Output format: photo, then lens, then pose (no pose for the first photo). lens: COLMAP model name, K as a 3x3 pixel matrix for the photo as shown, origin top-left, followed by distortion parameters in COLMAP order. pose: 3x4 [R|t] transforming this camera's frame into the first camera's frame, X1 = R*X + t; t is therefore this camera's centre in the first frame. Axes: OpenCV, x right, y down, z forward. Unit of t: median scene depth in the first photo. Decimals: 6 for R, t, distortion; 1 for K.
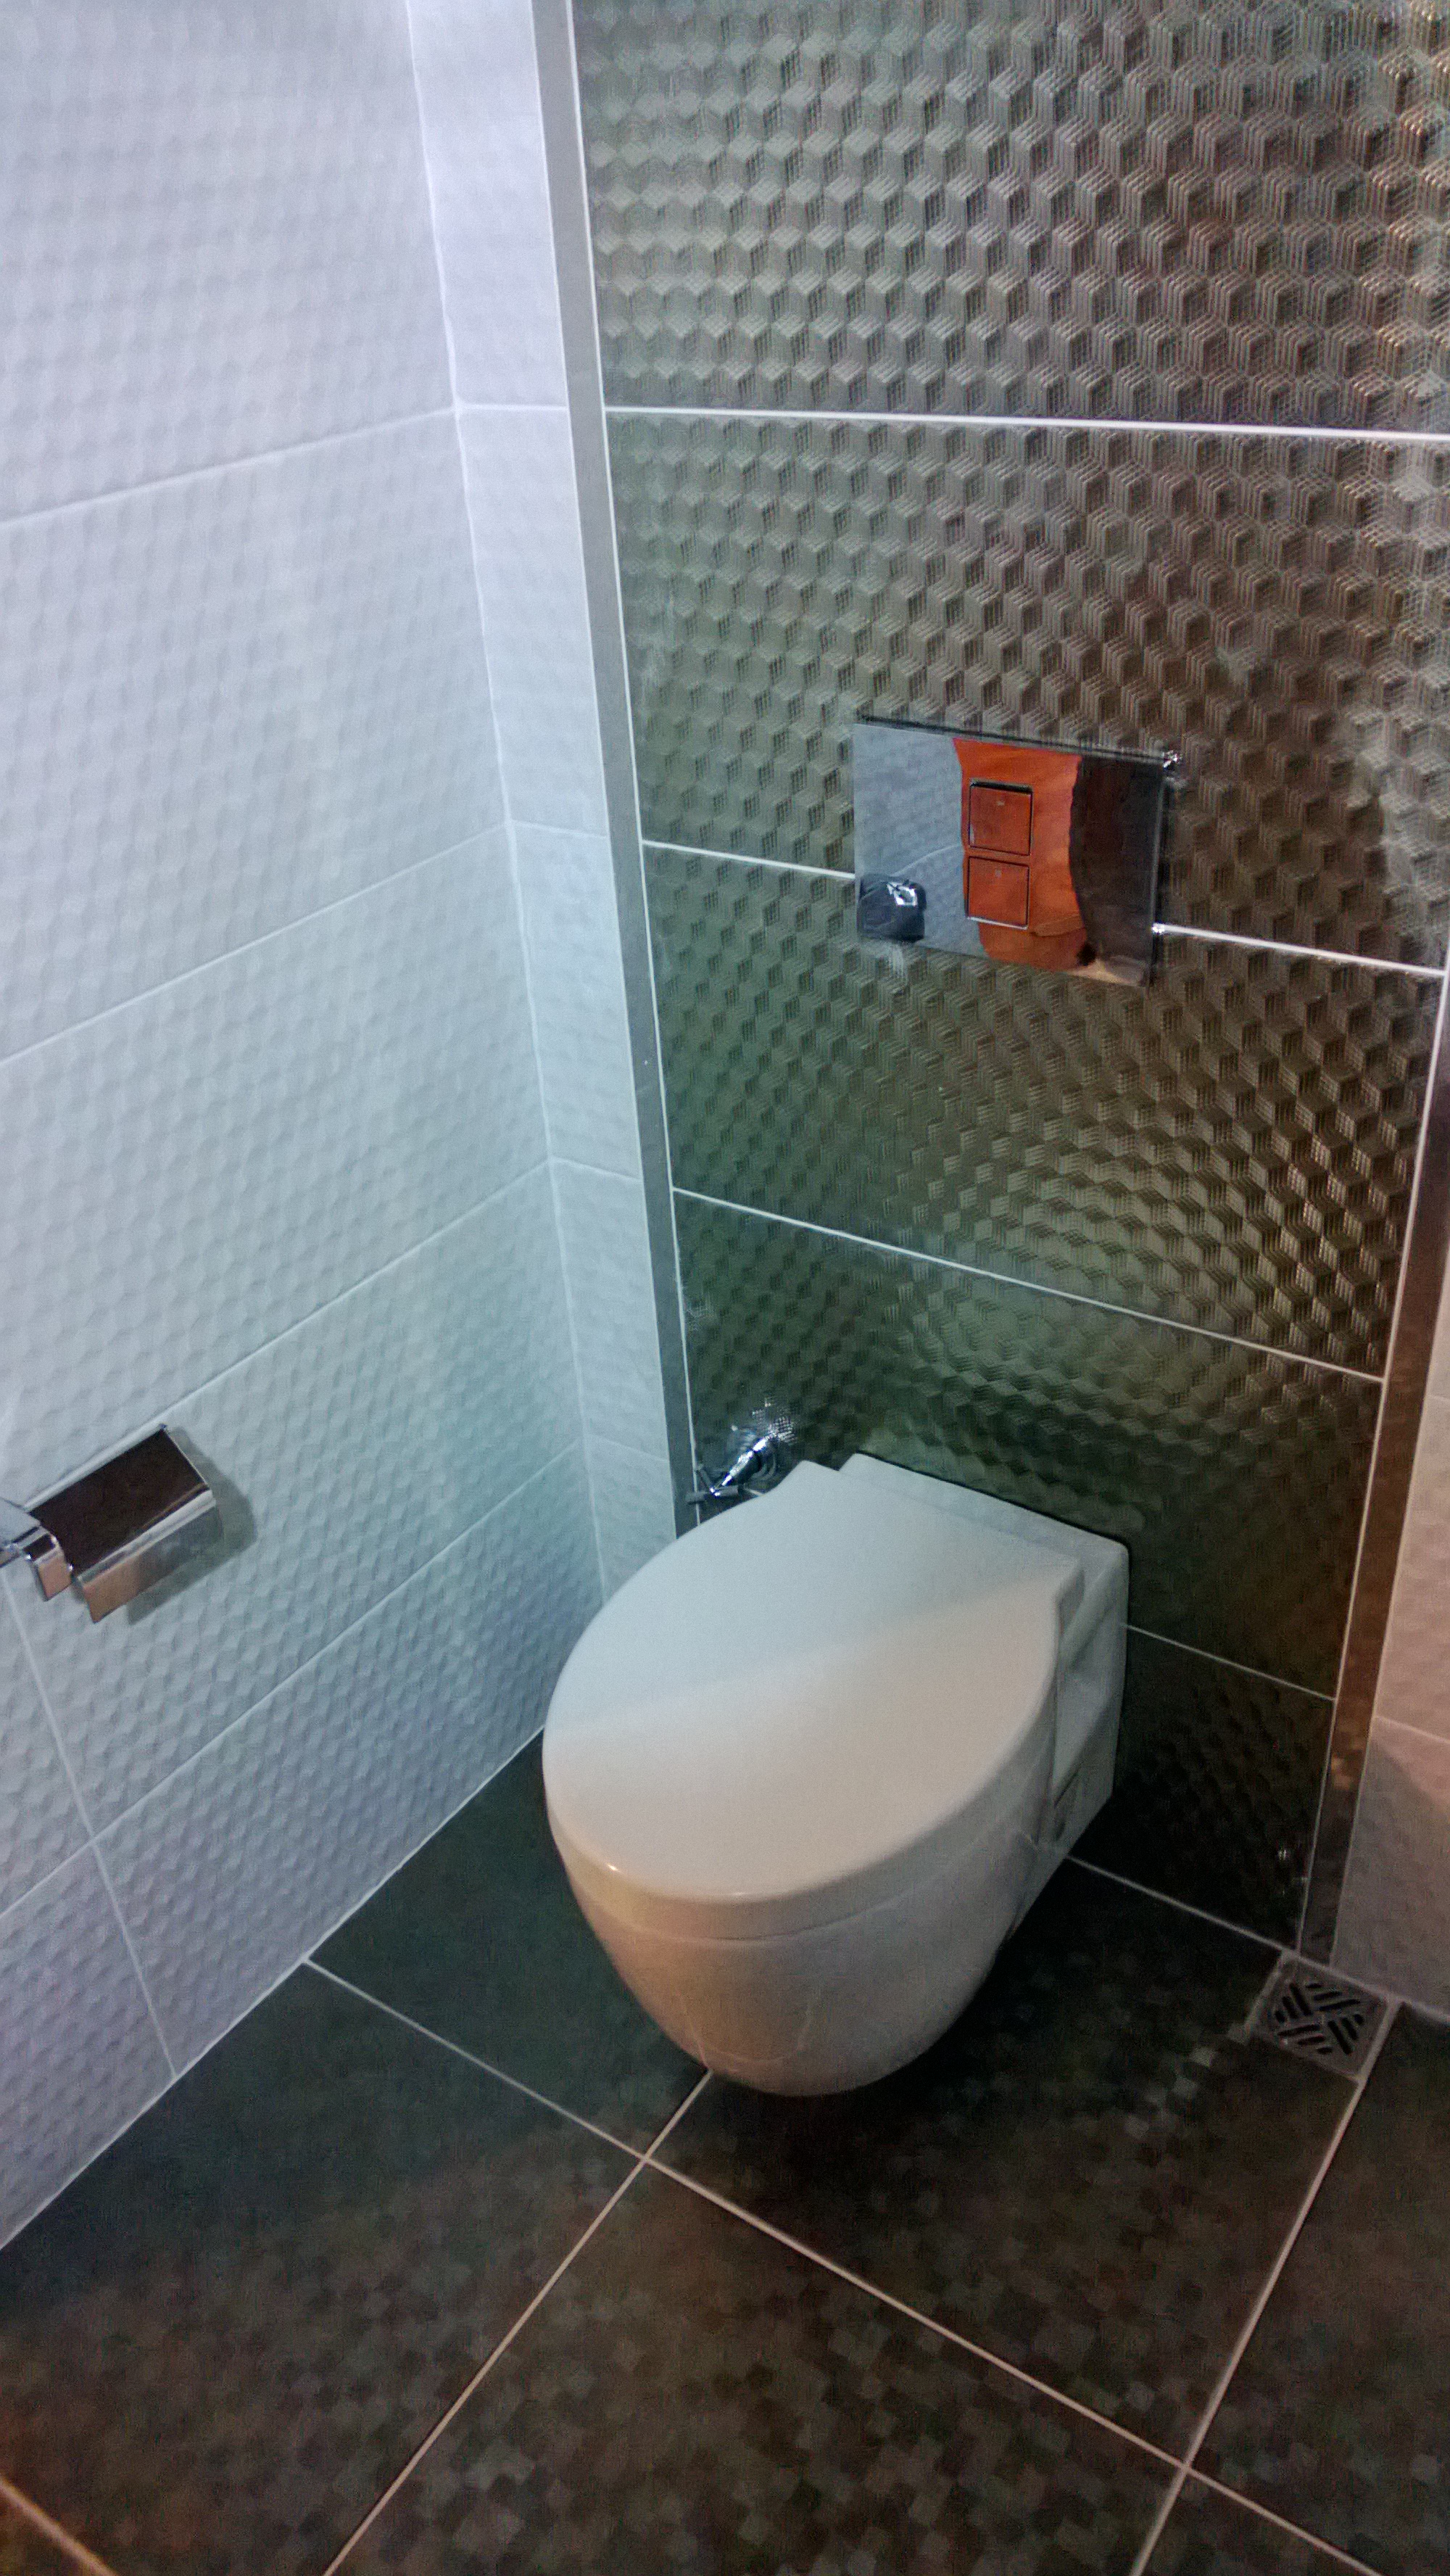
lens RADIAL K [[1947.3, 0, 725.0], [0, 1947.3, 1288.0], [0, 0, 1]] dist [-0.003215, -0.005553]
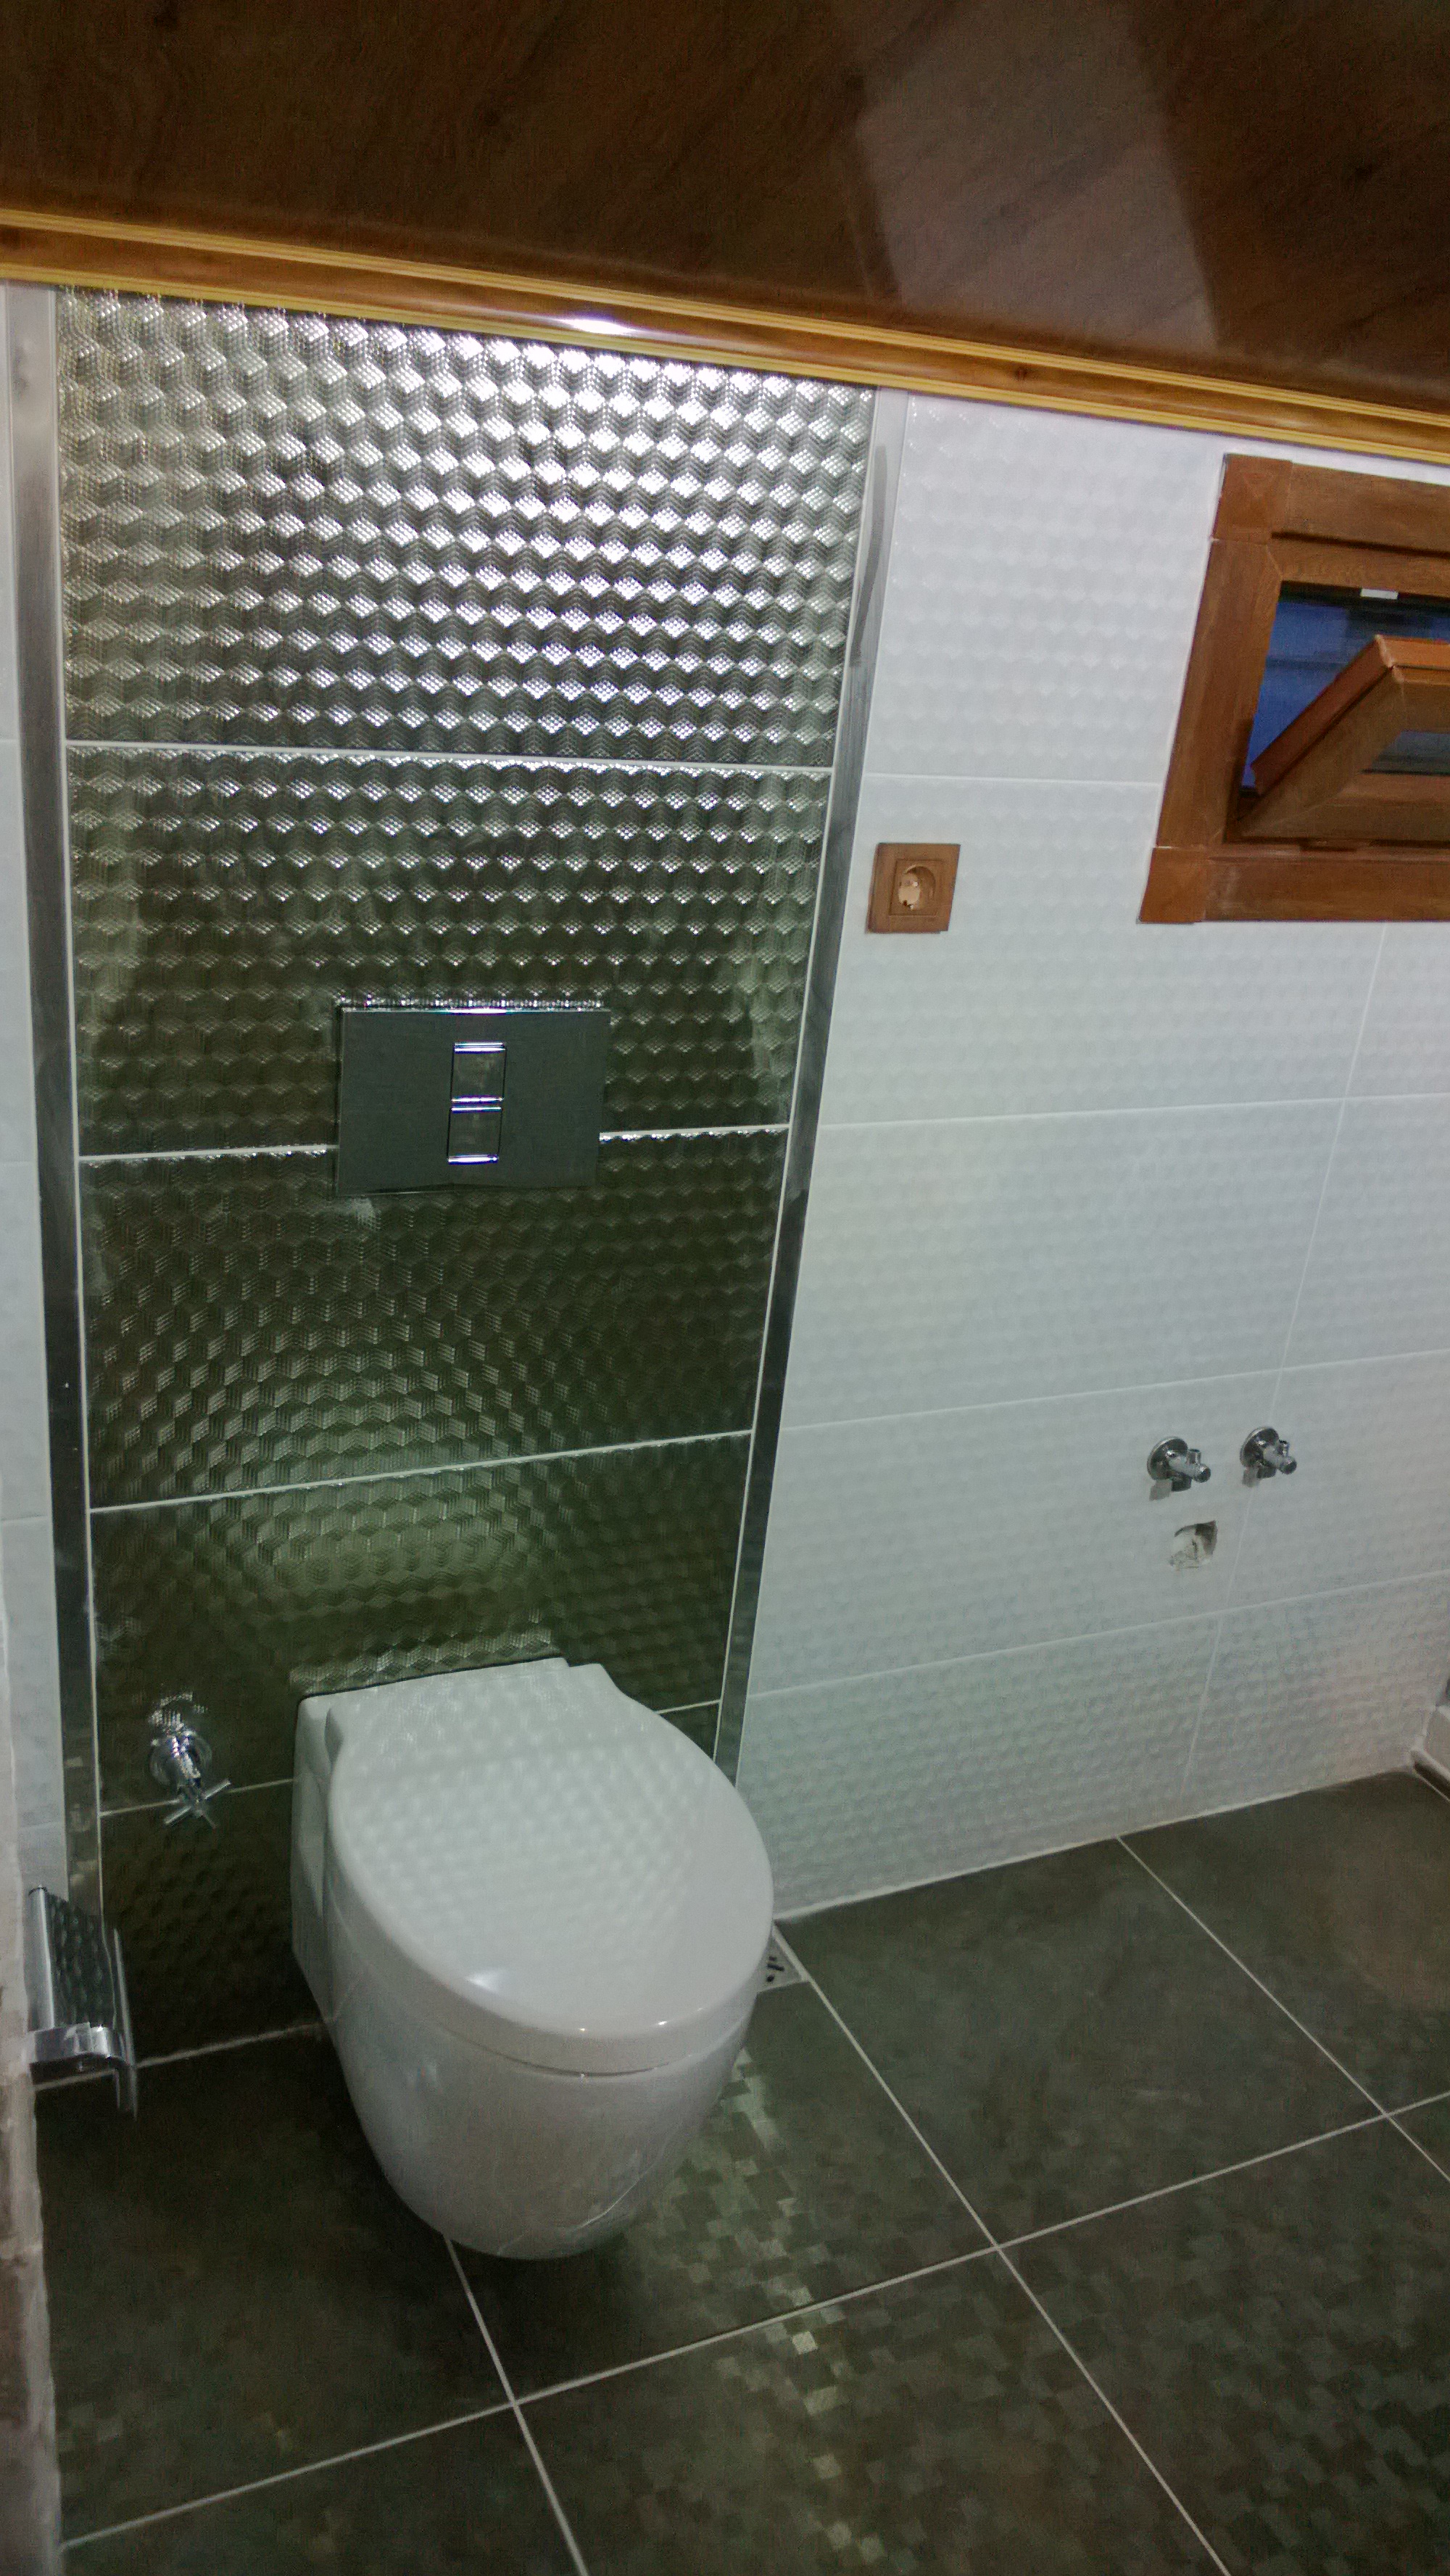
lens RADIAL K [[1947.3, 0, 725.0], [0, 1947.3, 1288.0], [0, 0, 1]] dist [-0.003215, -0.005553]
pose [[0.527279, -0.228720, 0.818330, -0.810152], [0.327485, 0.943388, 0.052663, -0.132865], [-0.784047, 0.240223, 0.572331, 0.233235]]
